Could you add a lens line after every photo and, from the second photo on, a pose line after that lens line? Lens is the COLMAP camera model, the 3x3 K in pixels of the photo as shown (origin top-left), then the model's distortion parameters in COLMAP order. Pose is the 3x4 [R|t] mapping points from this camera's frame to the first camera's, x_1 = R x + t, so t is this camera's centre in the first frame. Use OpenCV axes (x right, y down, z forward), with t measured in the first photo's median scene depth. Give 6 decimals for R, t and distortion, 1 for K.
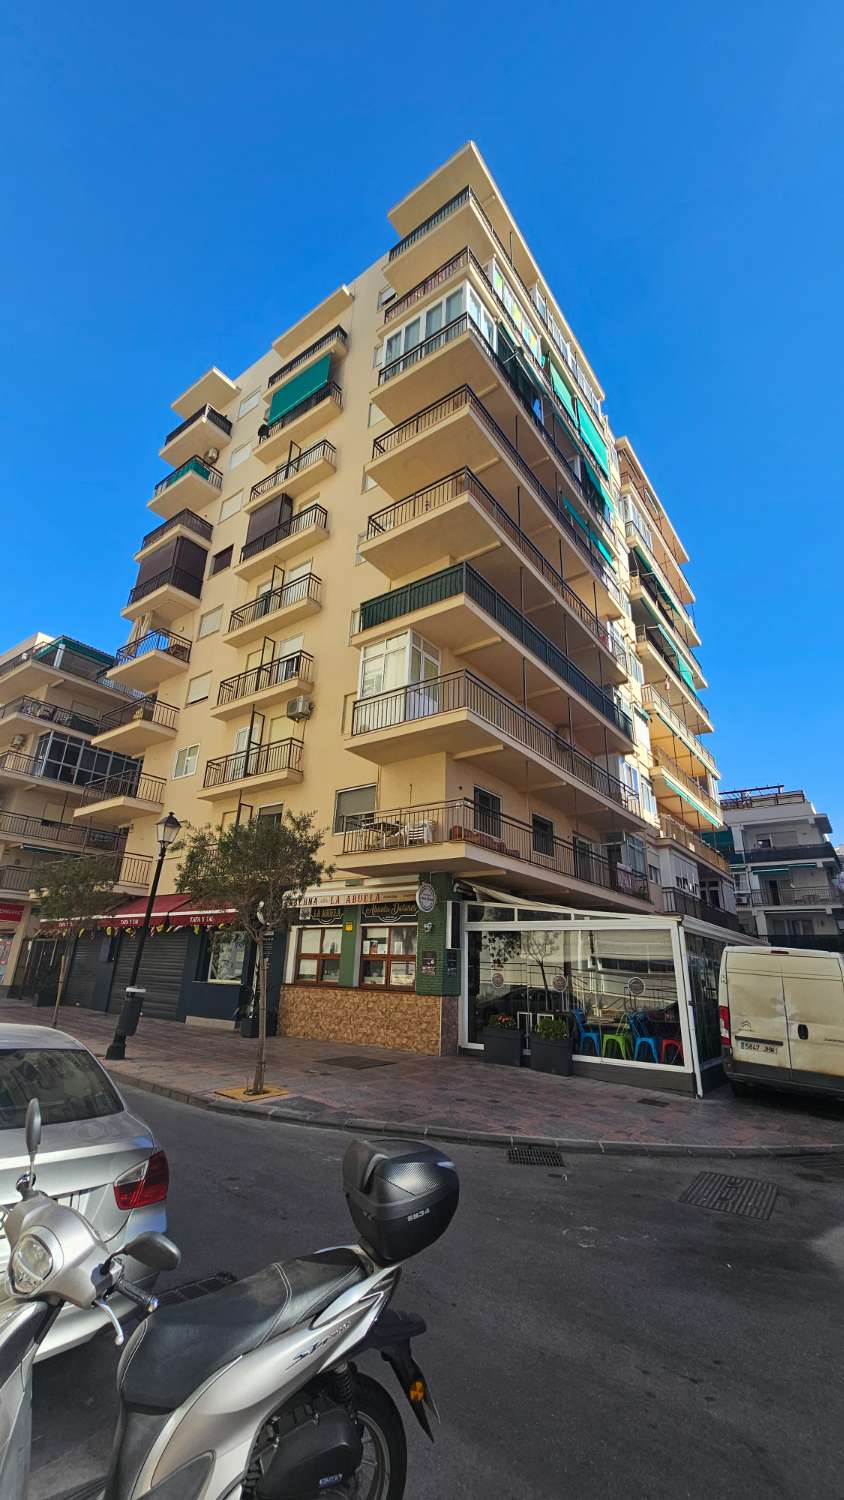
lens RADIAL K [[611.4, 0, 418.0], [0, 611.4, 745.7], [0, 0, 1]] dist [-0.003344, 0.000956]
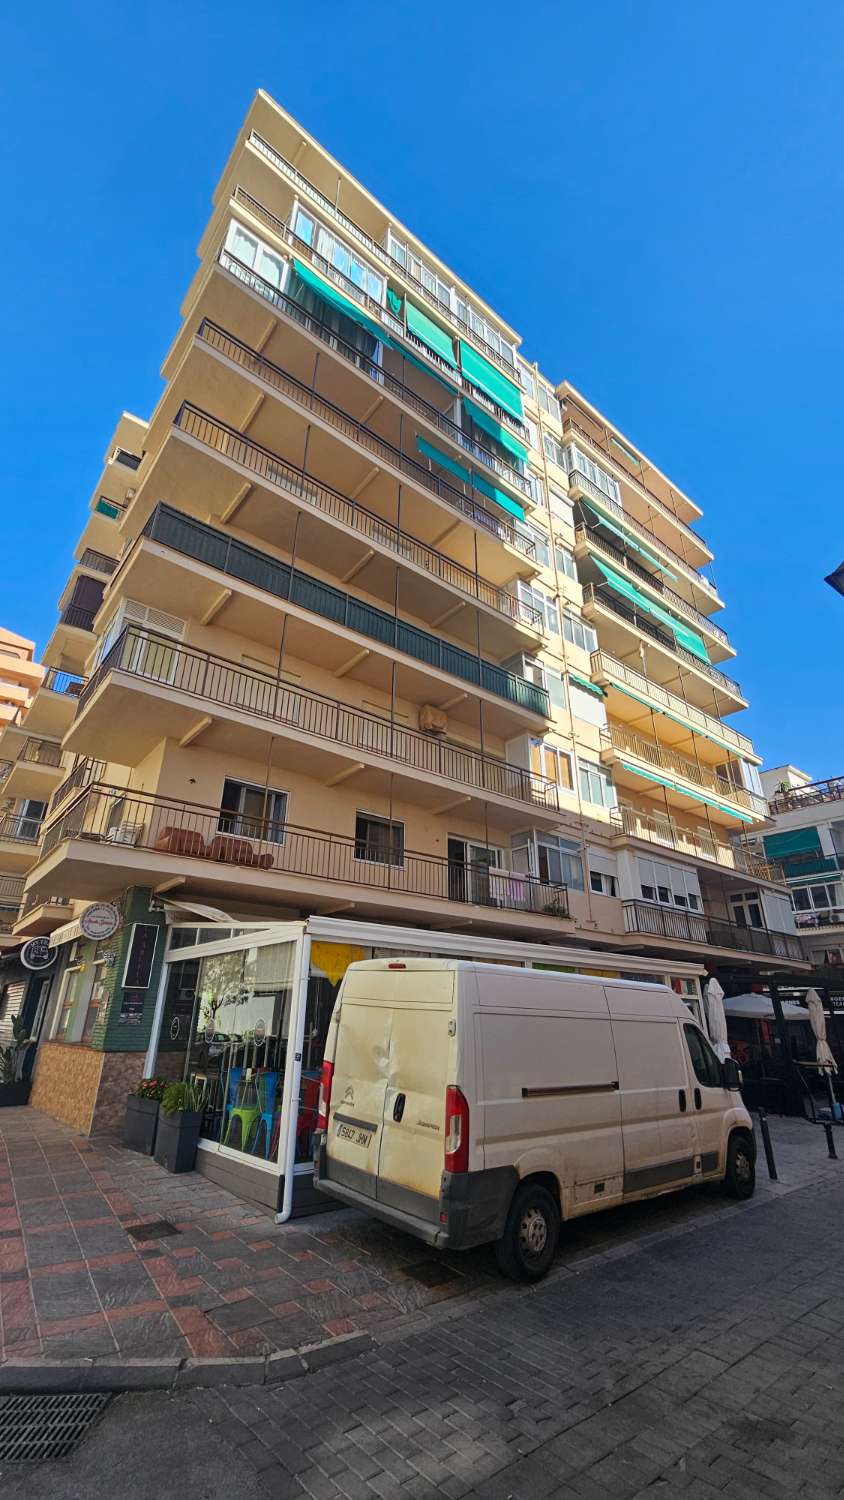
lens RADIAL K [[611.4, 0, 422.9], [0, 611.4, 750.3], [0, 0, 1]] dist [-0.003344, 0.000956]
pose [[0.970803, -0.120428, -0.207456, 0.338817], [0.105411, 0.991040, -0.082021, 0.080634], [0.215475, 0.057758, 0.974800, 0.184485]]
